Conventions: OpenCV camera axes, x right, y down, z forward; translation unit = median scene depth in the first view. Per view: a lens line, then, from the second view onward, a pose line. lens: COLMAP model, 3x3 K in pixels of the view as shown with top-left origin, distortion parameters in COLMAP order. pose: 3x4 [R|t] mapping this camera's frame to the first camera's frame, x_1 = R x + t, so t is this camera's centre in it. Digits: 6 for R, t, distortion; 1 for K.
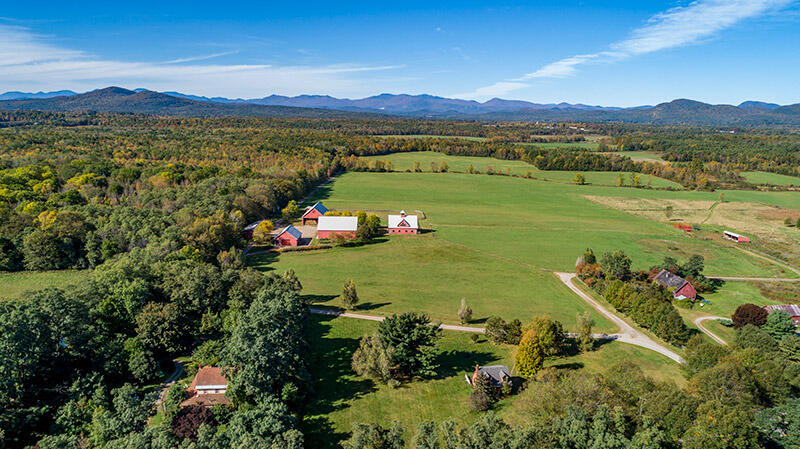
lens RADIAL K [[537.8, 0, 400.0], [0, 537.8, 224.5], [0, 0, 1]] dist [-0.009623, 0.017533]
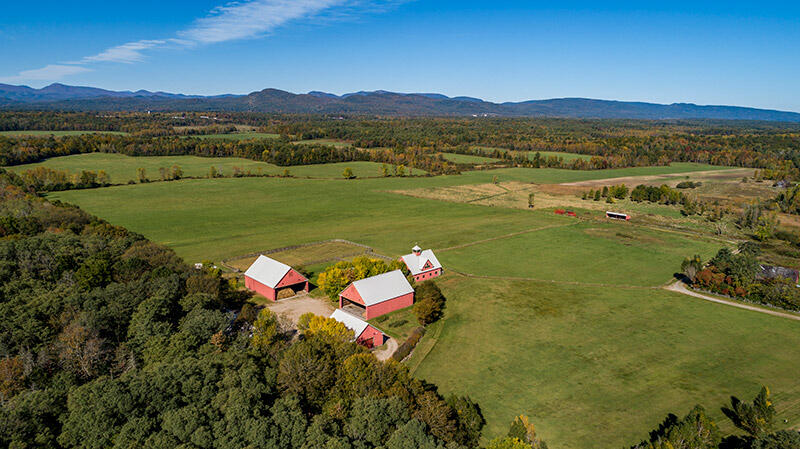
lens RADIAL K [[534.5, 0, 400.0], [0, 534.5, 224.5], [0, 0, 1]] dist [-0.002622, 0.004143]
pose [[0.737813, -0.149088, 0.658335, -0.077618], [0.134663, 0.988208, 0.072871, -0.017953], [-0.661436, 0.034888, 0.749189, 0.083777]]
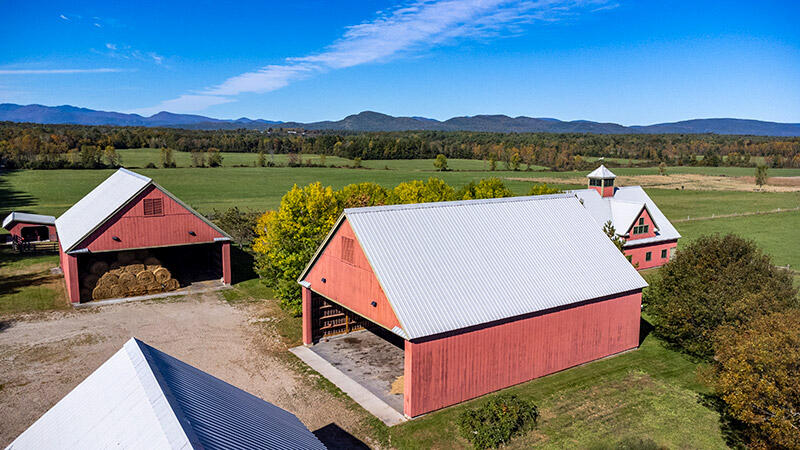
lens RADIAL K [[577.9, 0, 400.0], [0, 577.9, 225.0], [0, 0, 1]] dist [0.031266, 0.001548]
pose [[0.847672, -0.089181, 0.522972, -0.032682], [0.112217, 0.993606, -0.012452, -0.001447], [-0.518517, 0.069241, 0.852259, 0.141680]]
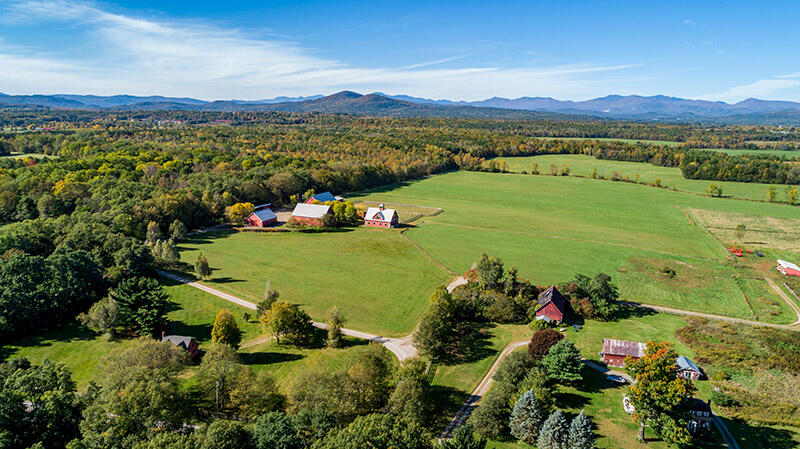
lens RADIAL K [[541.9, 0, 400.0], [0, 541.9, 224.5], [0, 0, 1]] dist [-0.020402, 0.032481]
pose [[0.920381, 0.080275, -0.382694, 0.071938], [-0.082408, 0.996540, 0.010845, -0.000131], [0.382240, 0.021555, 0.923812, 0.013289]]
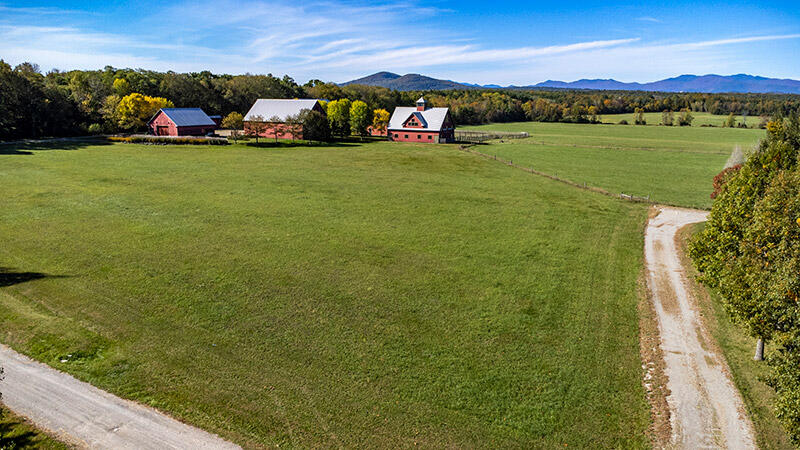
lens RADIAL K [[583.7, 0, 400.0], [0, 583.7, 225.0], [0, 0, 1]] dist [0.058539, -0.093103]
pose [[0.890400, 0.083973, -0.447366, 0.040787], [-0.083618, 0.996285, 0.020581, 0.014017], [0.447433, 0.019082, 0.894114, 0.084840]]
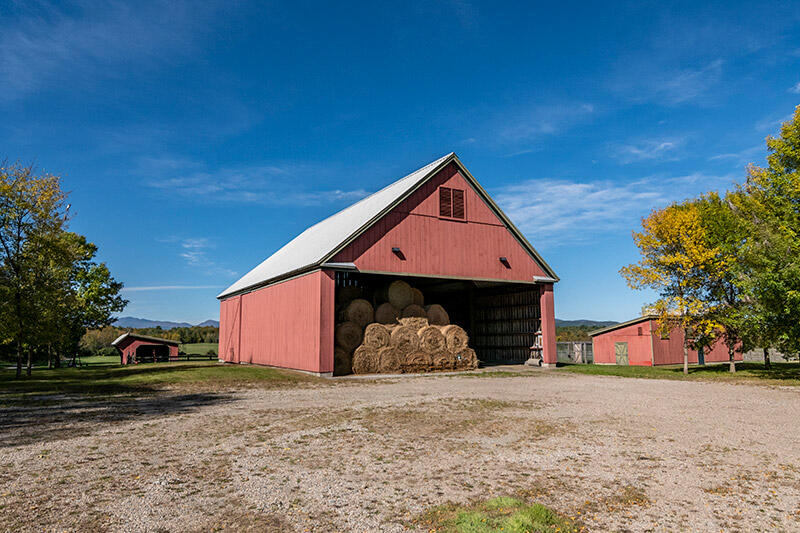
lens RADIAL K [[512.8, 0, 400.0], [0, 512.8, 266.5], [0, 0, 1]] dist [-0.000483, -0.000147]
pose [[0.860853, 0.043716, 0.506973, -0.036152], [0.128076, 0.945614, -0.299016, 0.001566], [-0.492472, 0.322340, 0.808436, 0.163159]]
